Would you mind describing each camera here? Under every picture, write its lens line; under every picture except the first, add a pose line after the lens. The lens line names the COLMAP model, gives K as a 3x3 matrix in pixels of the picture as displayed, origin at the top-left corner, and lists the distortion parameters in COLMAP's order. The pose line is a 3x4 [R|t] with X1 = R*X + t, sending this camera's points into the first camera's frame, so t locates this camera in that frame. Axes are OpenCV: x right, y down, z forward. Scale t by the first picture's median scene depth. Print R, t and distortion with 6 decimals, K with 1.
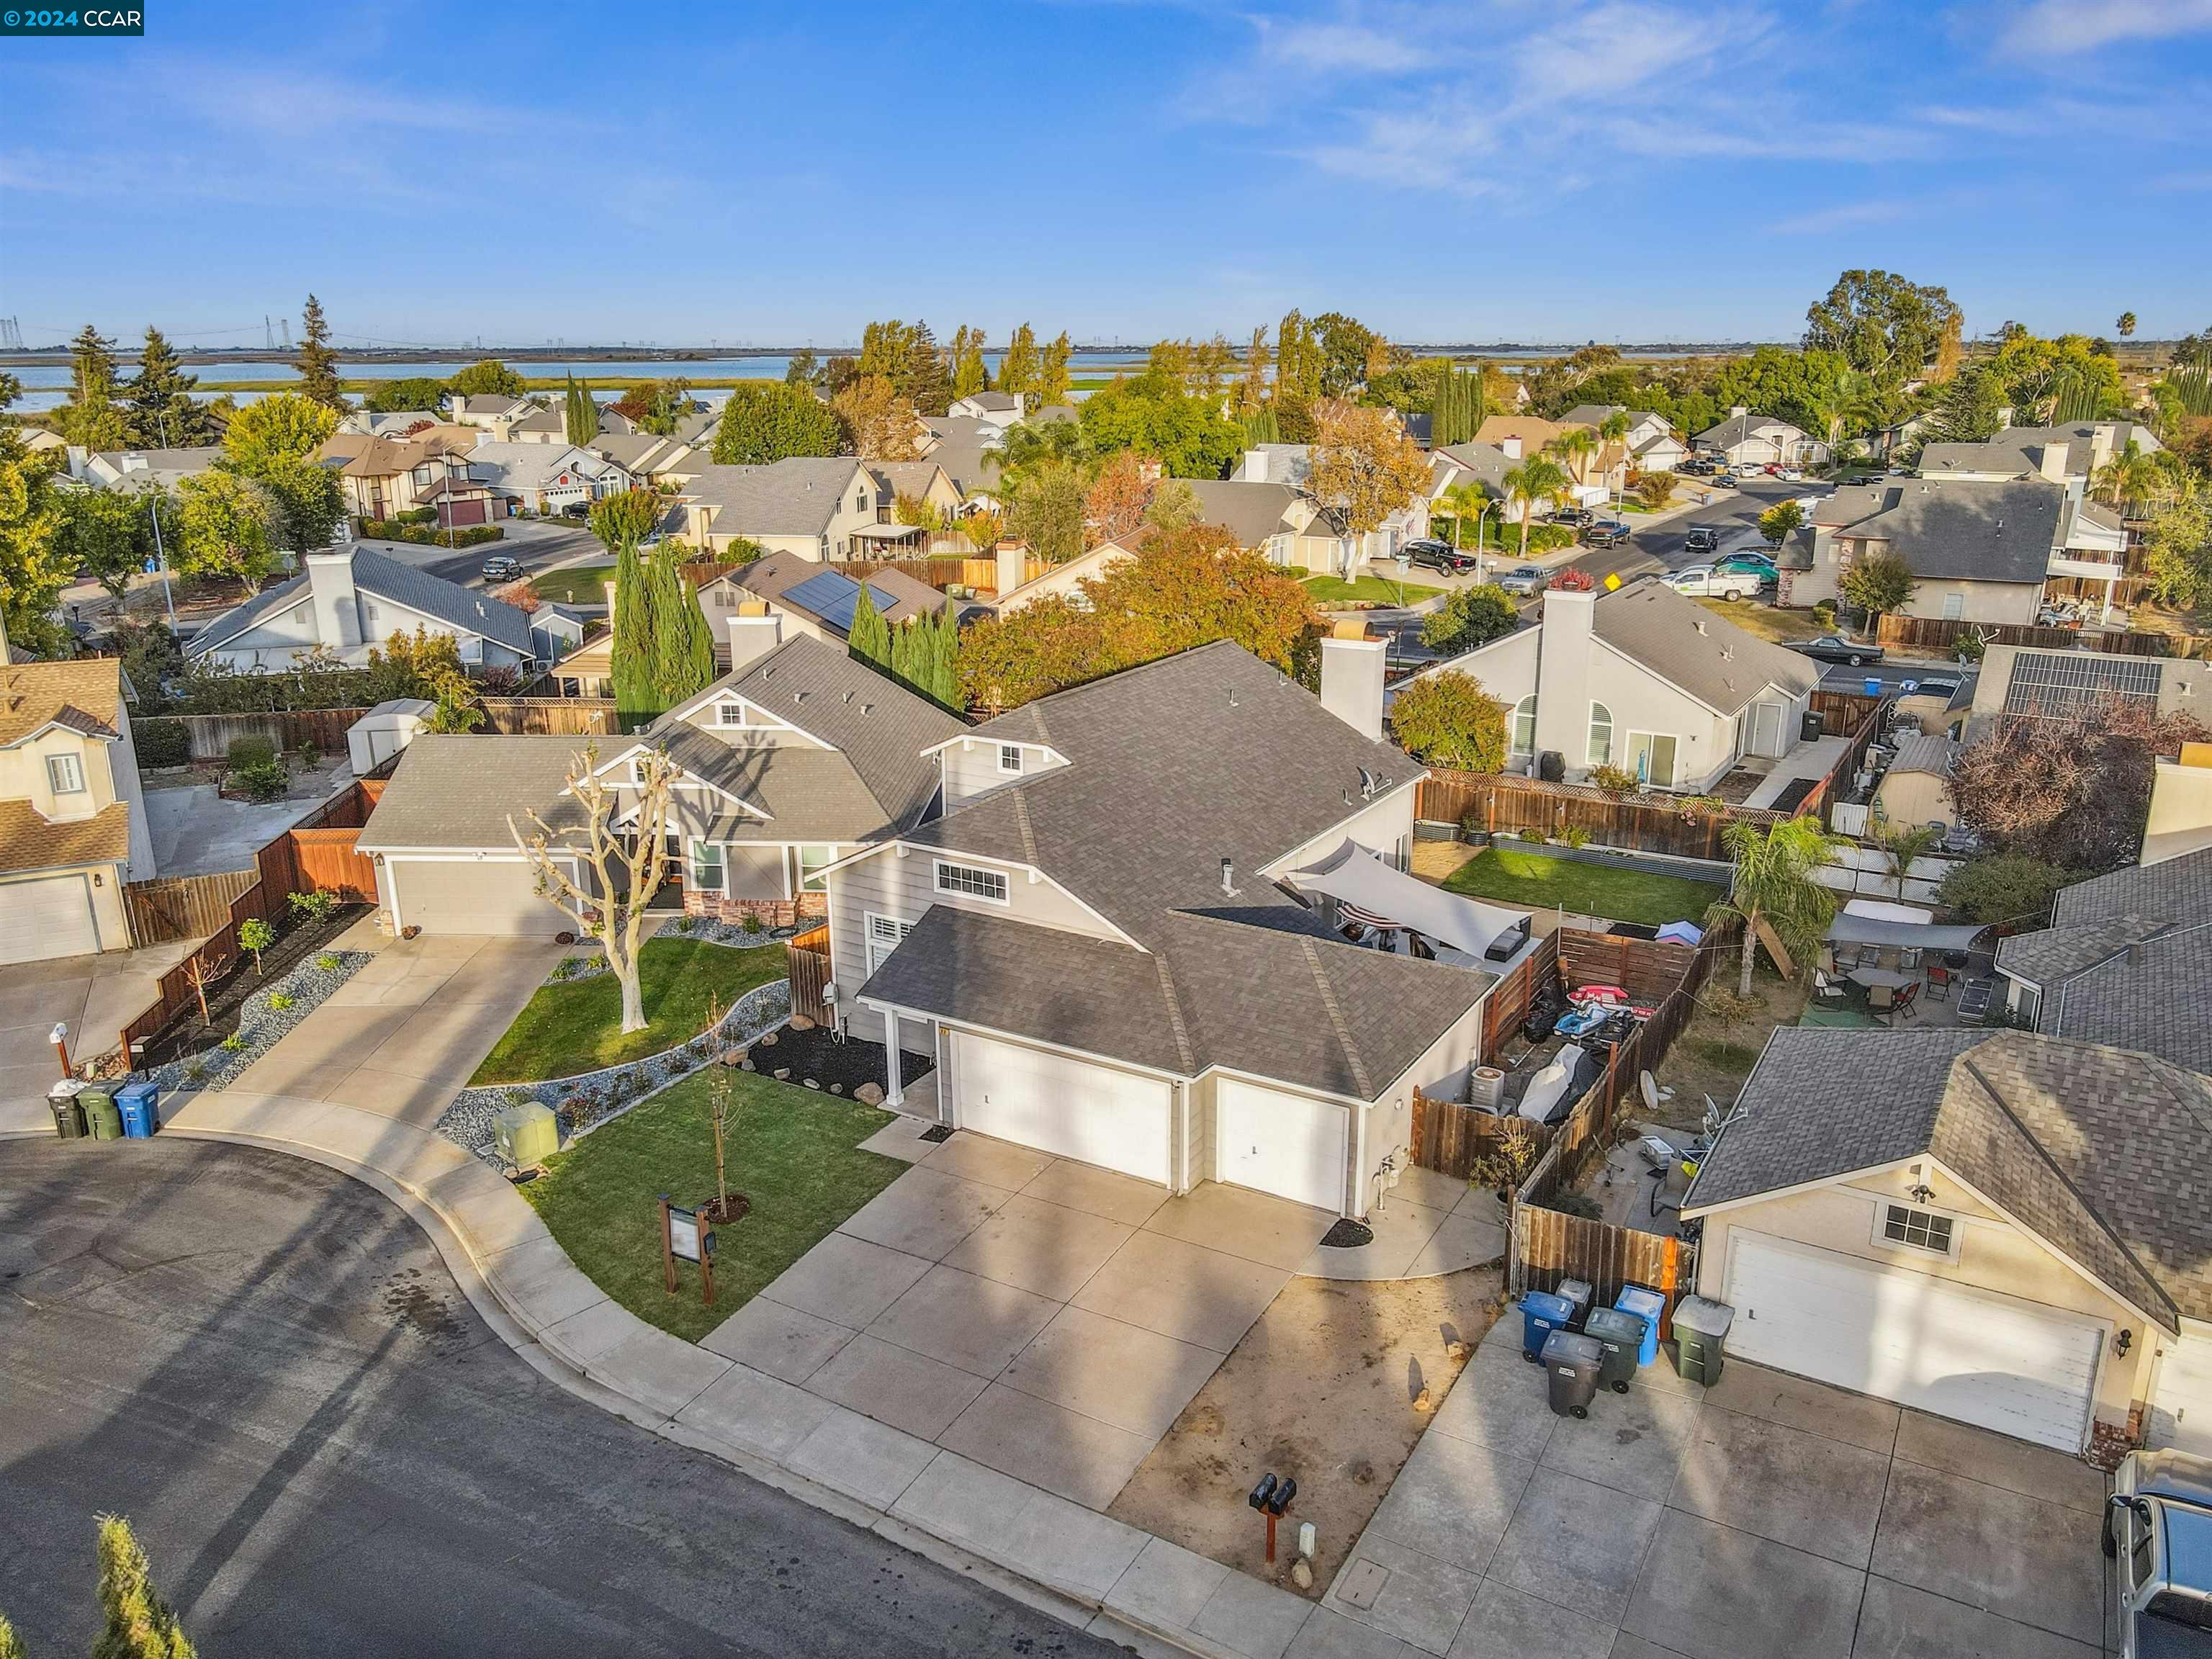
lens RADIAL K [[1631.7, 0, 1122.5], [0, 1631.7, 844.4], [0, 0, 1]] dist [0.004745, 0.013279]
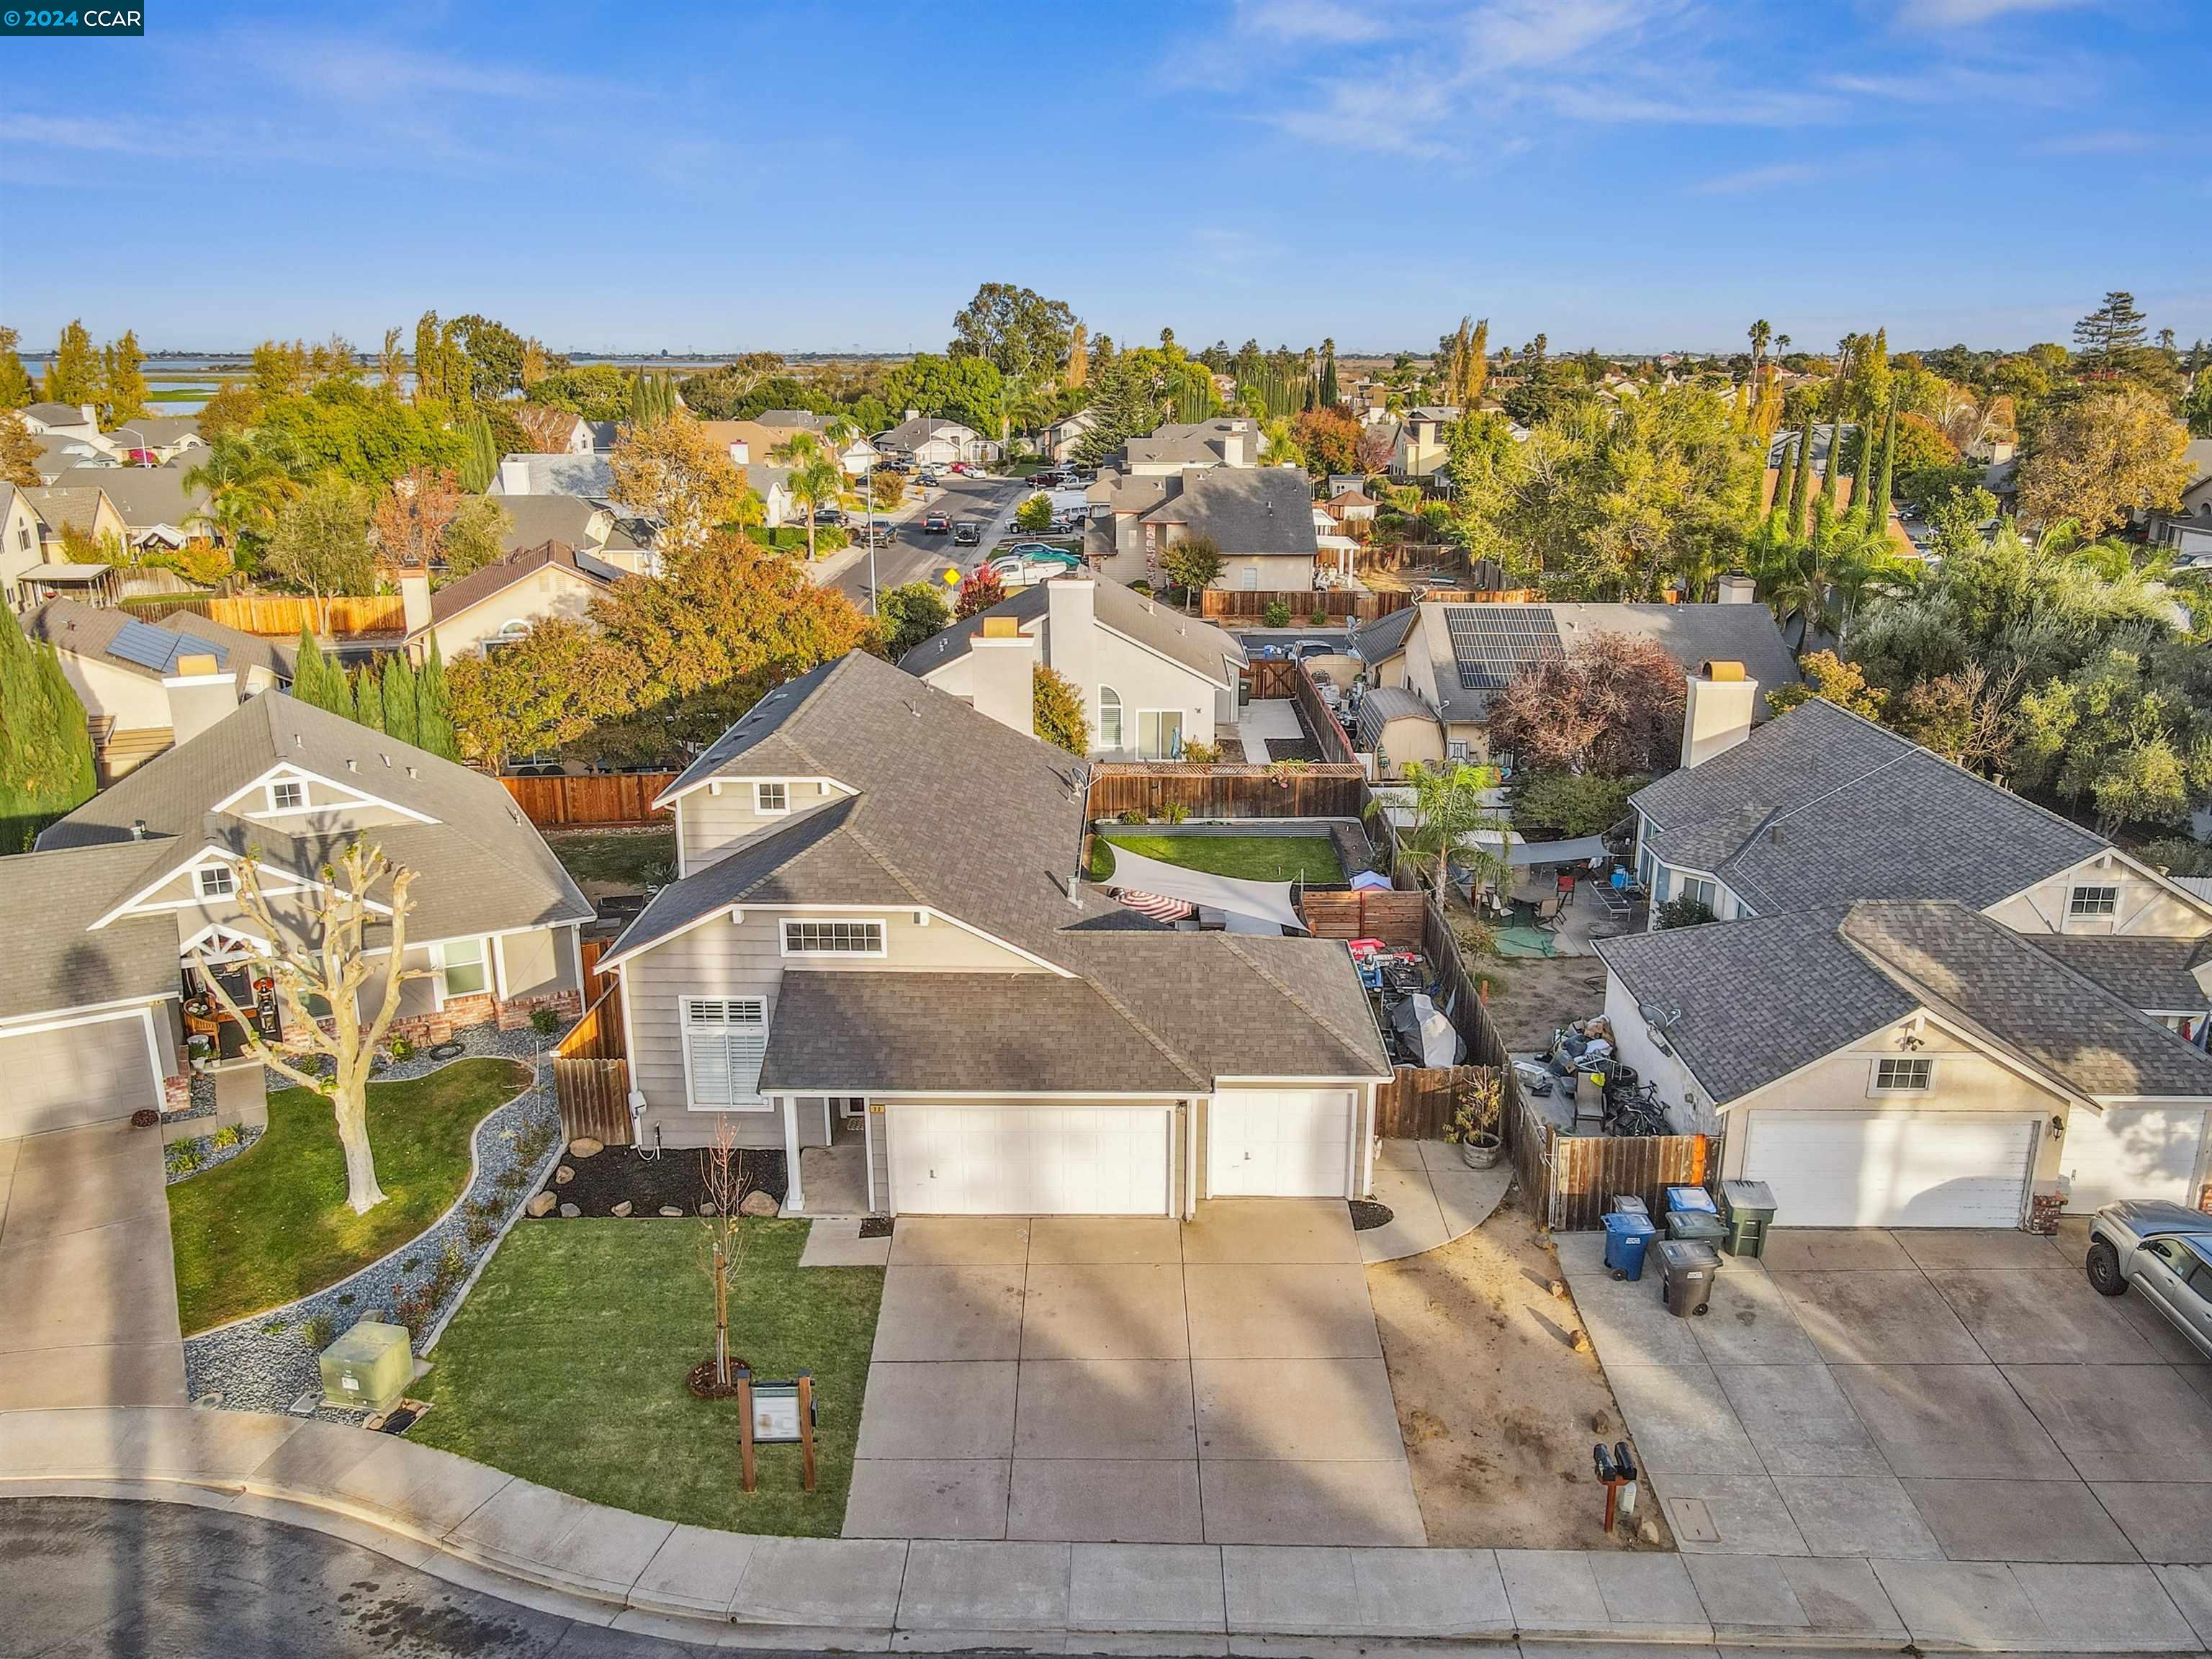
lens RADIAL K [[1648.8, 0, 1112.8], [0, 1648.8, 841.5], [0, 0, 1]] dist [-0.001223, 0.031142]
pose [[0.866599, -0.139067, 0.479236, -0.404409], [0.143621, 0.989255, 0.027357, -0.032490], [-0.477891, 0.045121, 0.877260, 0.164762]]
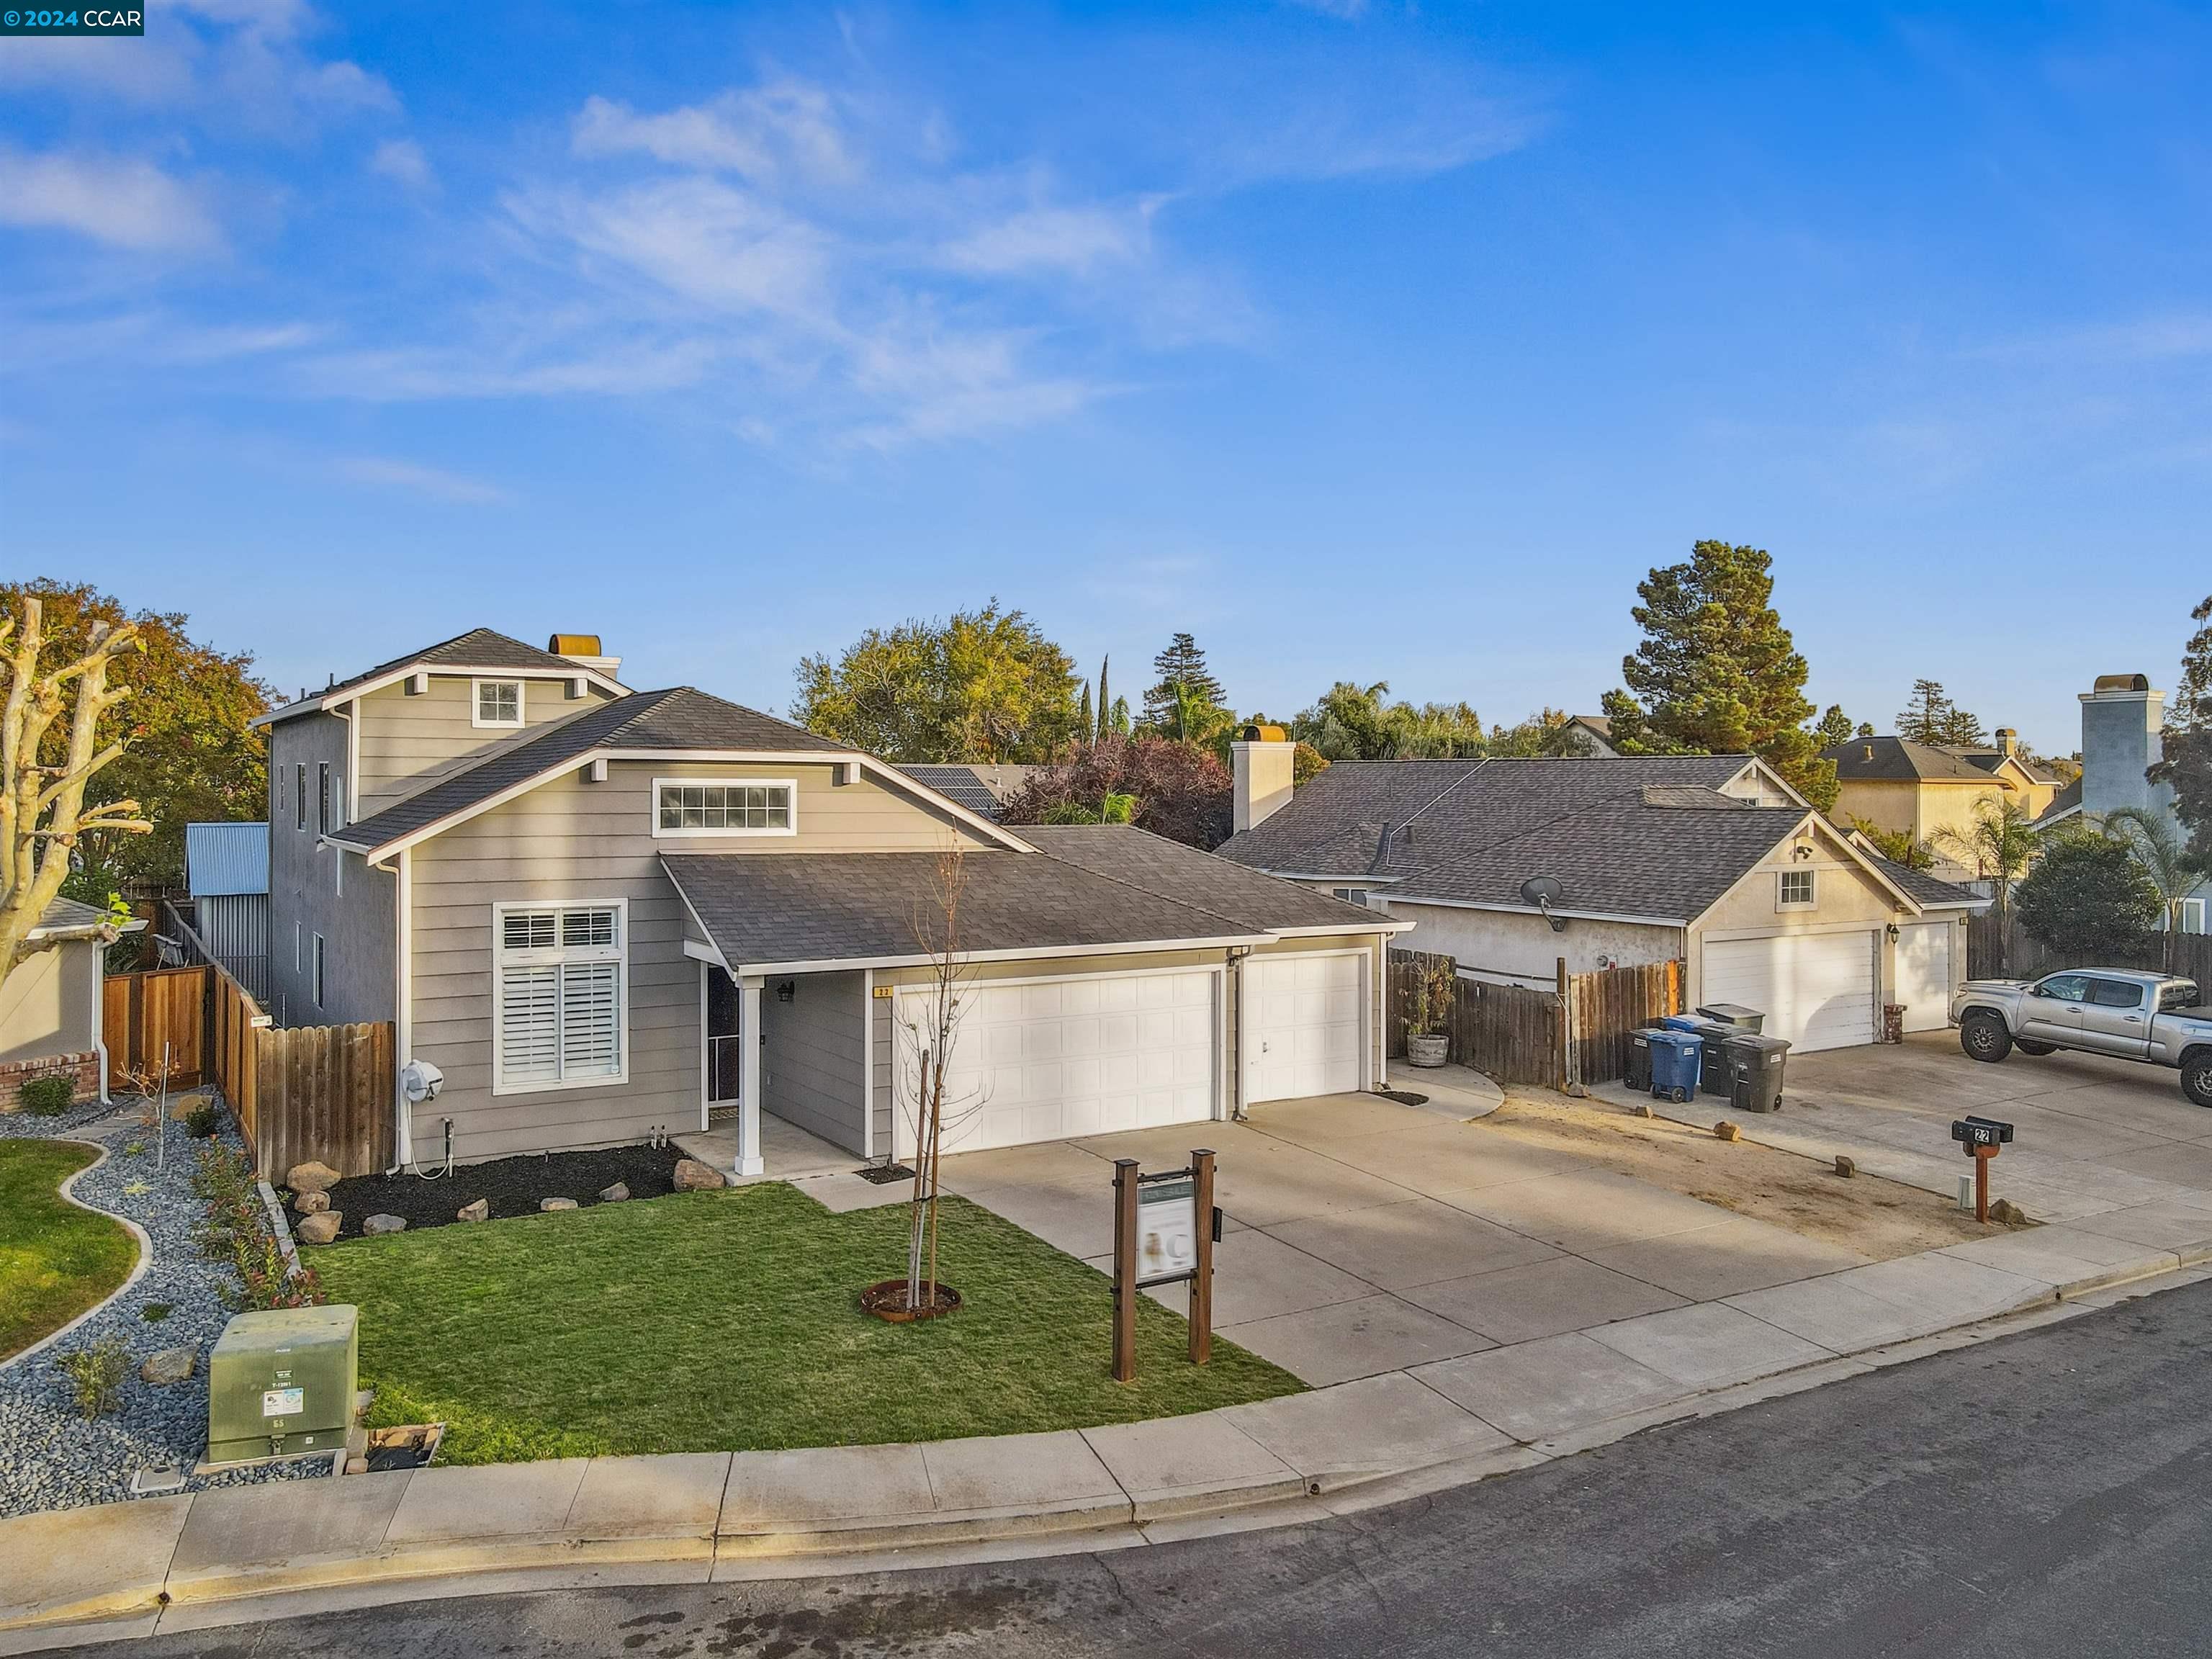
lens RADIAL K [[1673.3, 0, 1095.7], [0, 1673.3, 771.1], [0, 0, 1]] dist [-0.008114, 0.040190]
pose [[0.467848, 0.009900, 0.883753, -0.631647], [0.253257, 0.956503, -0.144786, 0.147378], [-0.846746, 0.291555, 0.444991, 0.633635]]
